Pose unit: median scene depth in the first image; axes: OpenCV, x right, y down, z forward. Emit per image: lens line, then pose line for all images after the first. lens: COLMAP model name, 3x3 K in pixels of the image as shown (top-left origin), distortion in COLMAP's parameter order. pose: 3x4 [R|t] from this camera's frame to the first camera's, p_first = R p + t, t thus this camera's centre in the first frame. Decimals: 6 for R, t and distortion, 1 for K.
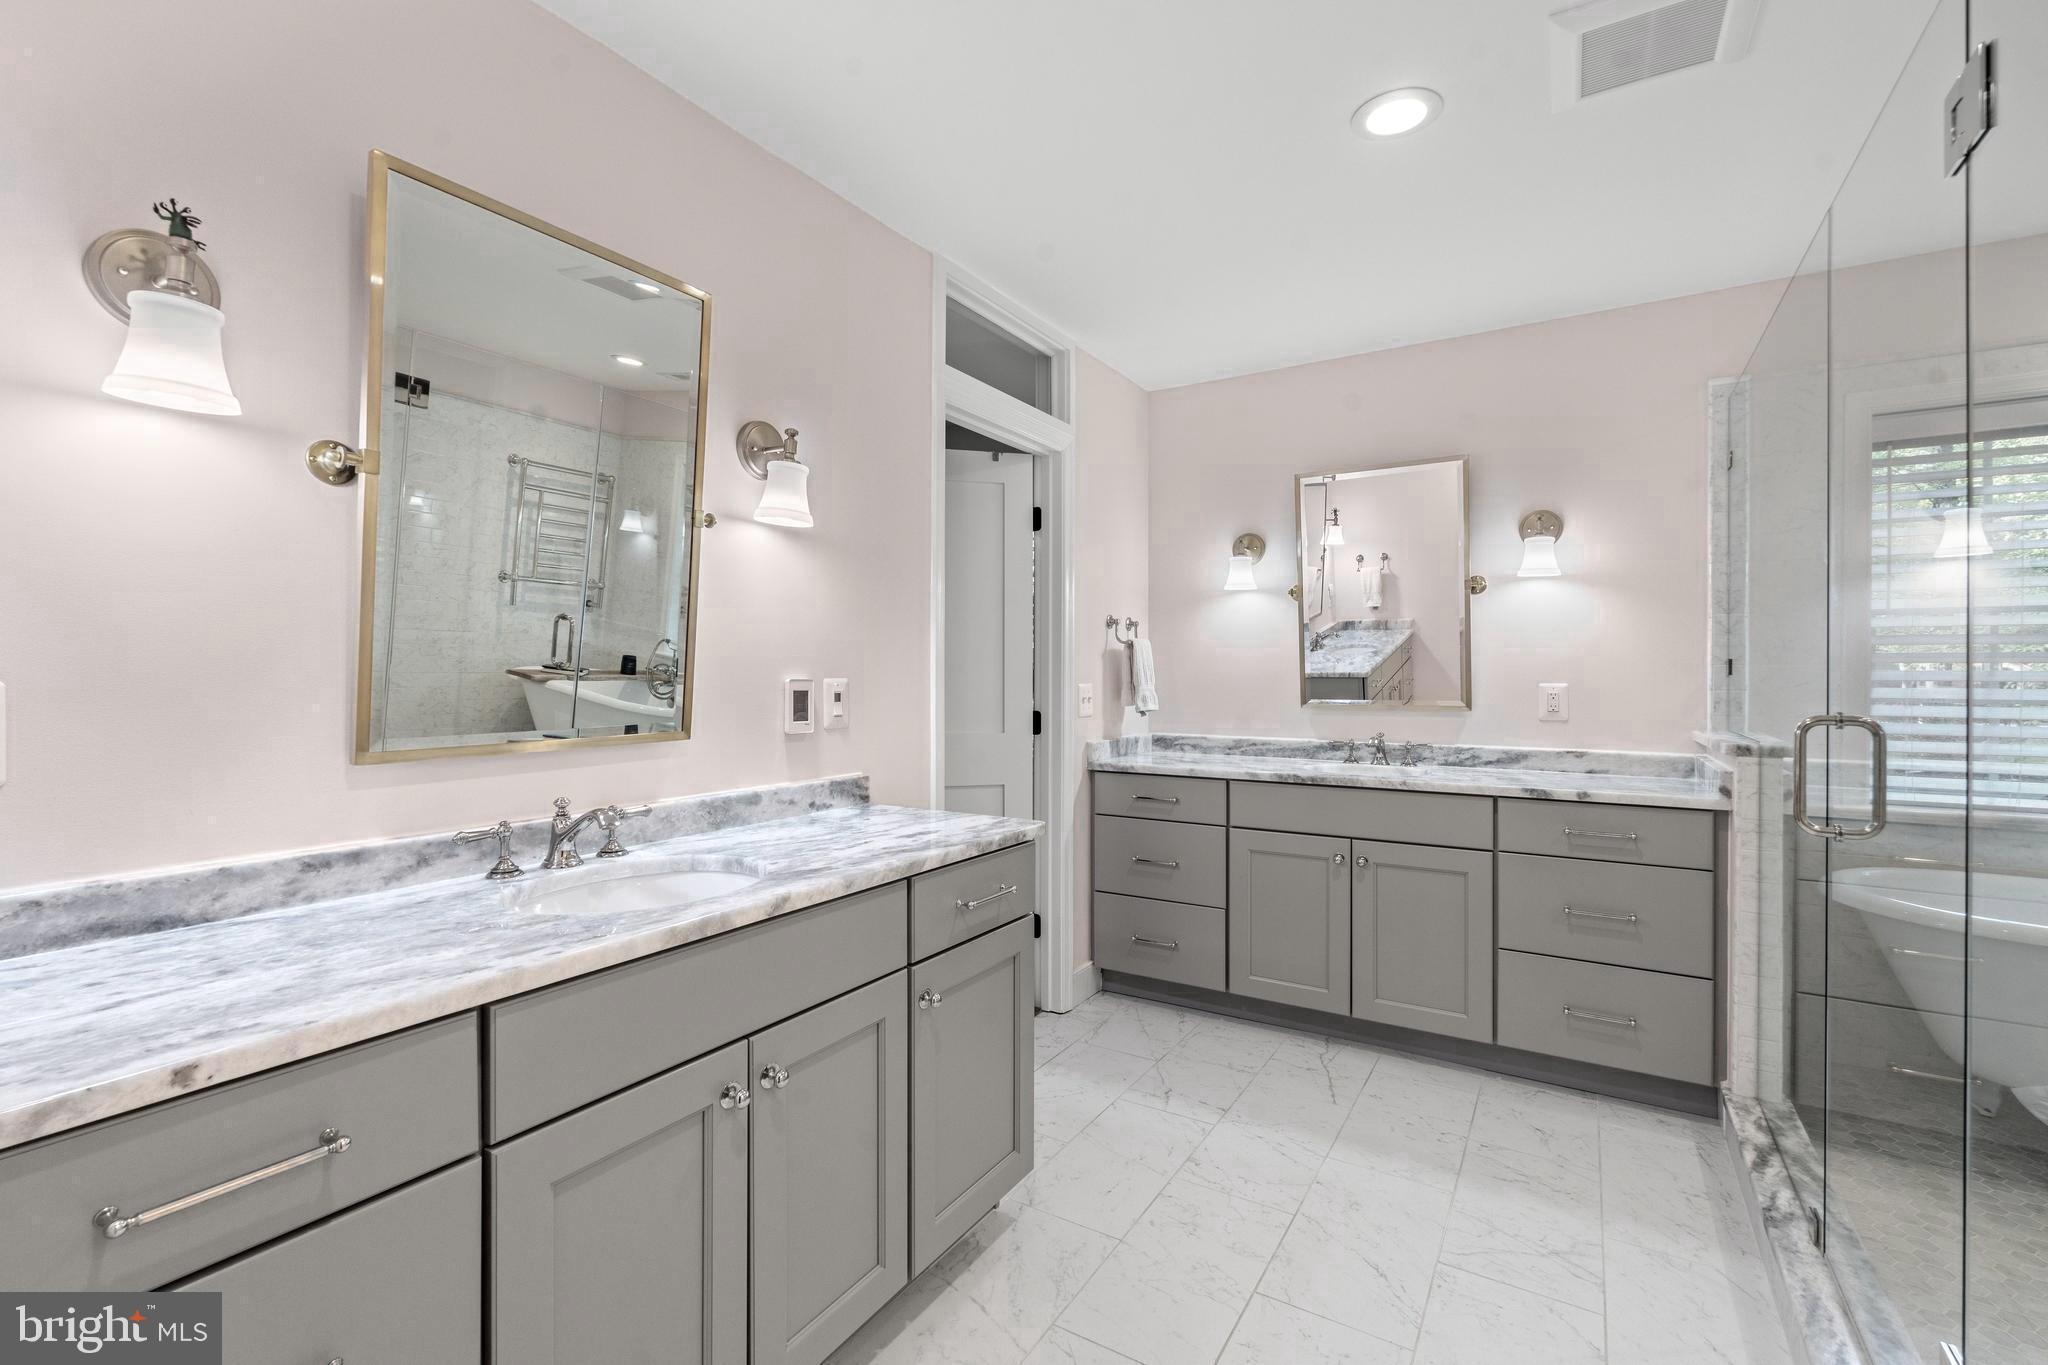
lens RADIAL K [[907.7, 0, 1023.7], [0, 907.7, 671.3], [0, 0, 1]] dist [-0.000531, 0.000027]
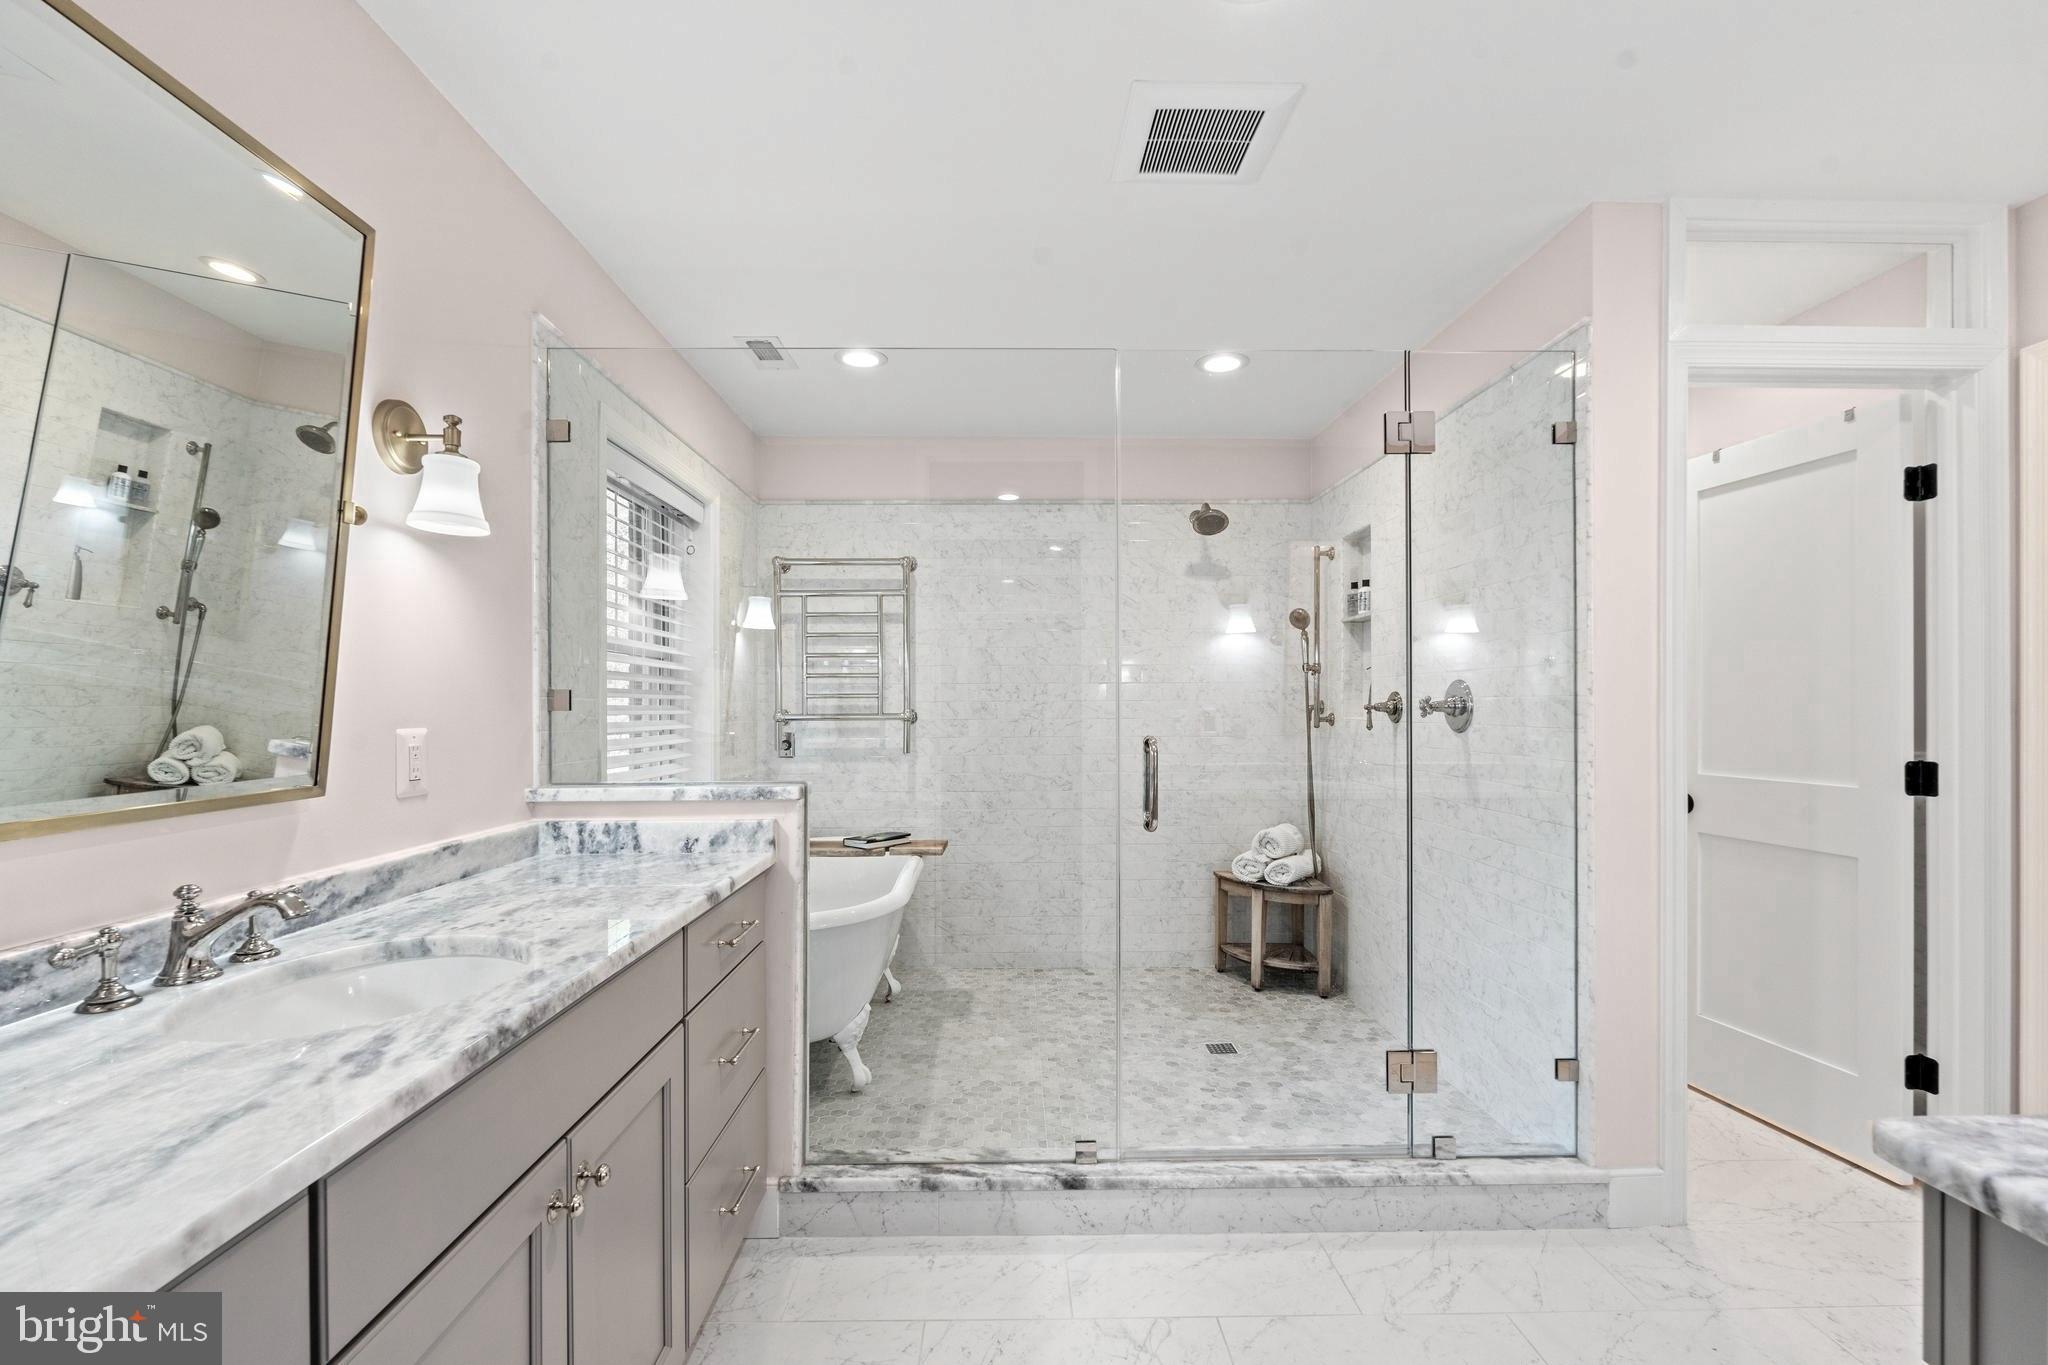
lens RADIAL K [[894.9, 0, 1015.5], [0, 894.9, 708.3], [0, 0, 1]] dist [-0.001247, -0.008502]
pose [[-0.529730, -0.002636, 0.848162, -0.065023], [0.003376, 0.999981, 0.005216, -0.000521], [-0.848160, 0.005627, -0.529711, 1.024958]]
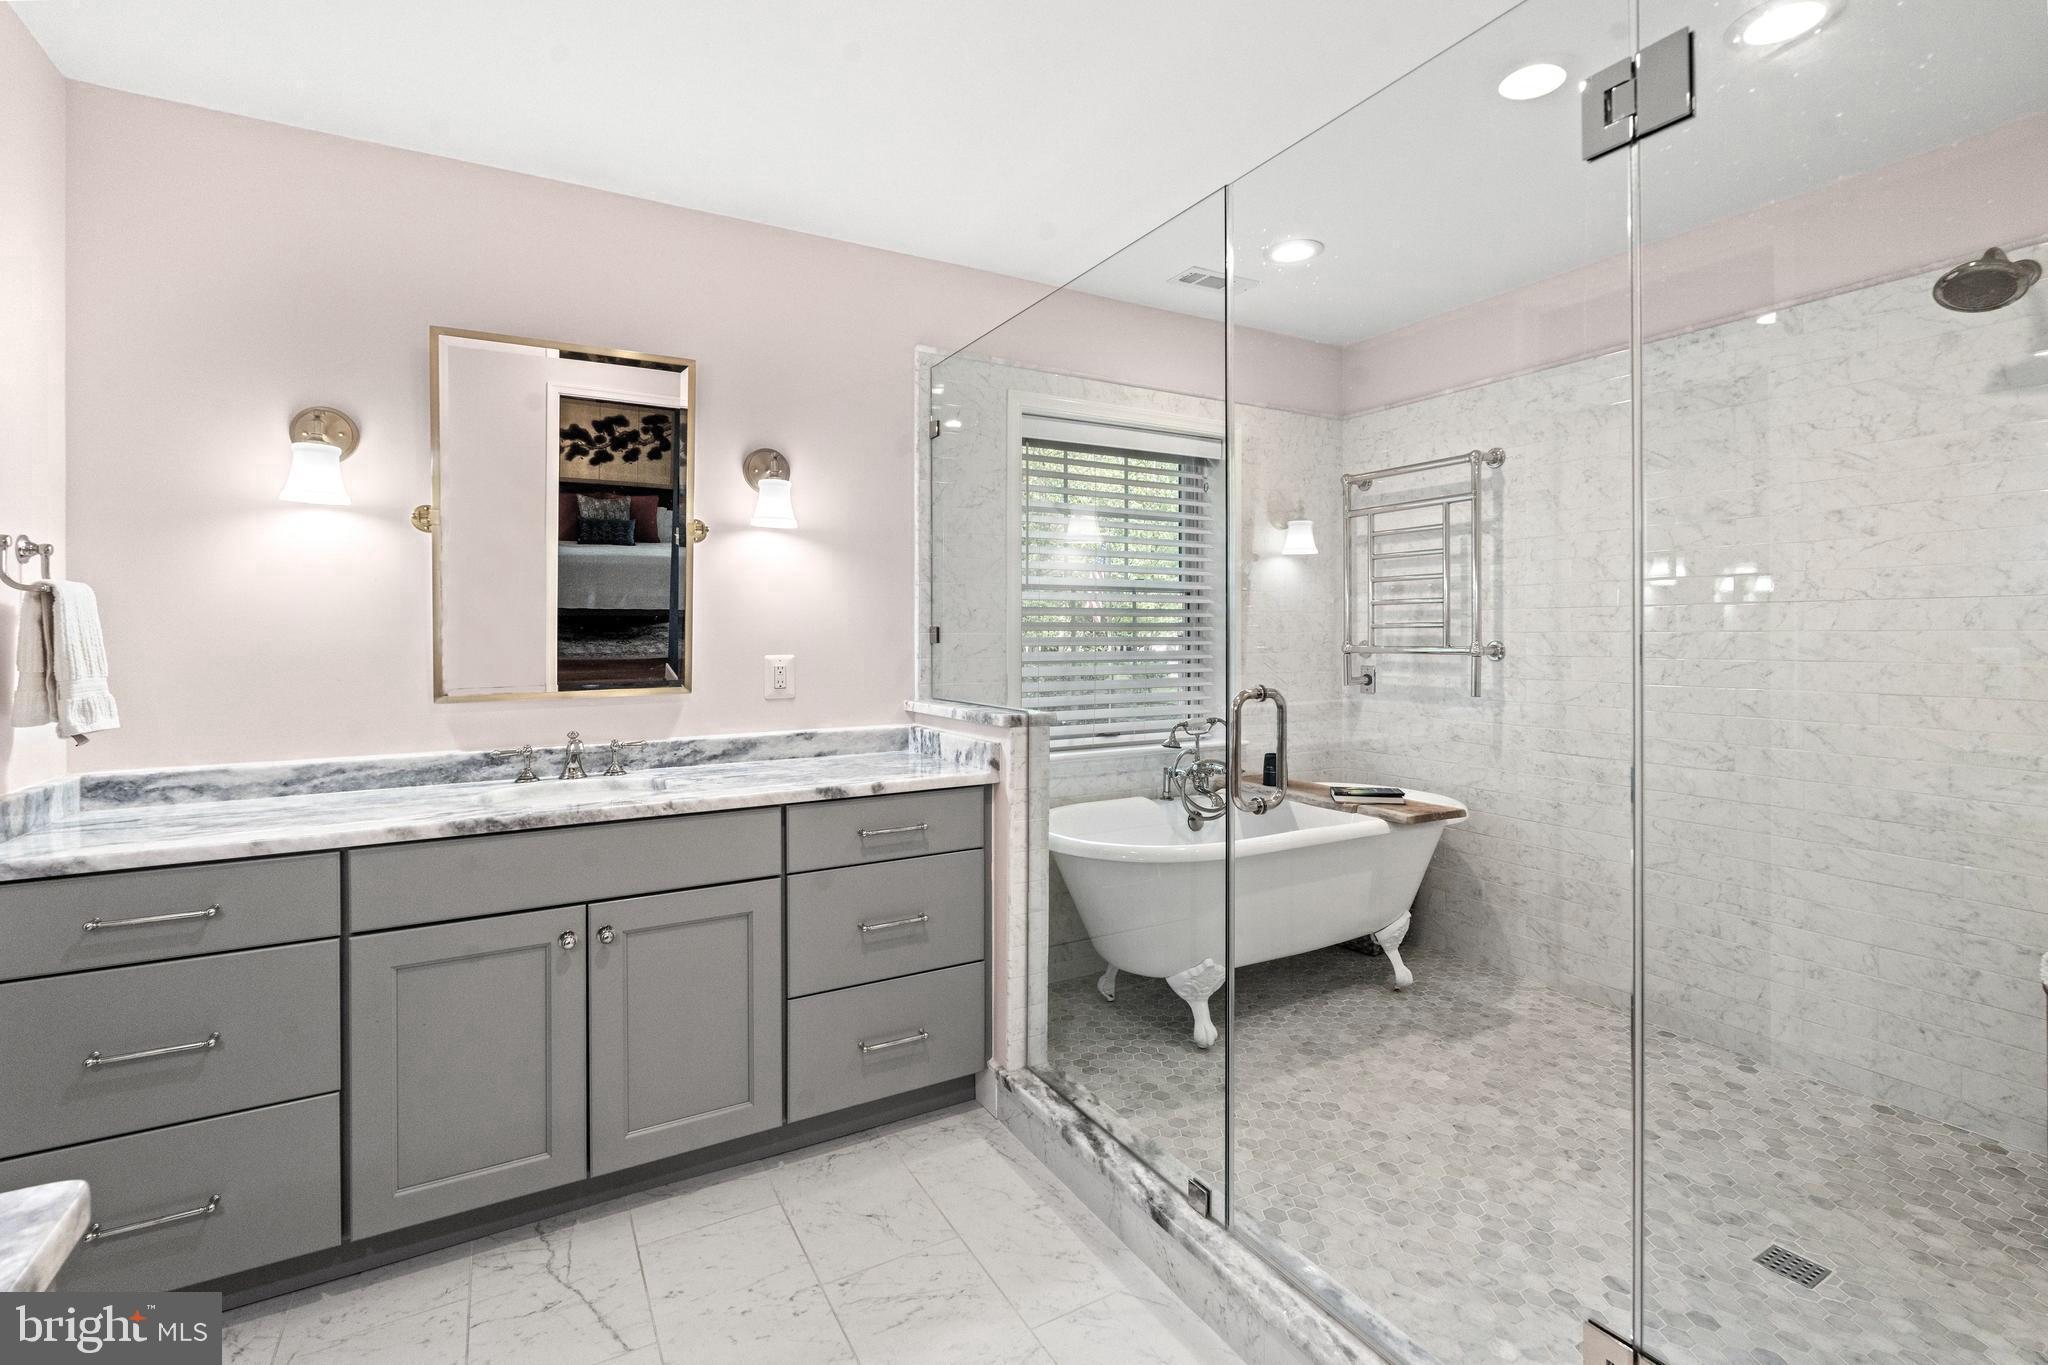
lens RADIAL K [[917.9, 0, 1026.9], [0, 917.9, 632.7], [0, 0, 1]] dist [0.000777, 0.000370]
pose [[0.480654, -0.004617, 0.876898, -0.061904], [0.005379, 0.999983, 0.002316, -0.008889], [-0.876894, 0.003604, 0.480671, 0.402573]]
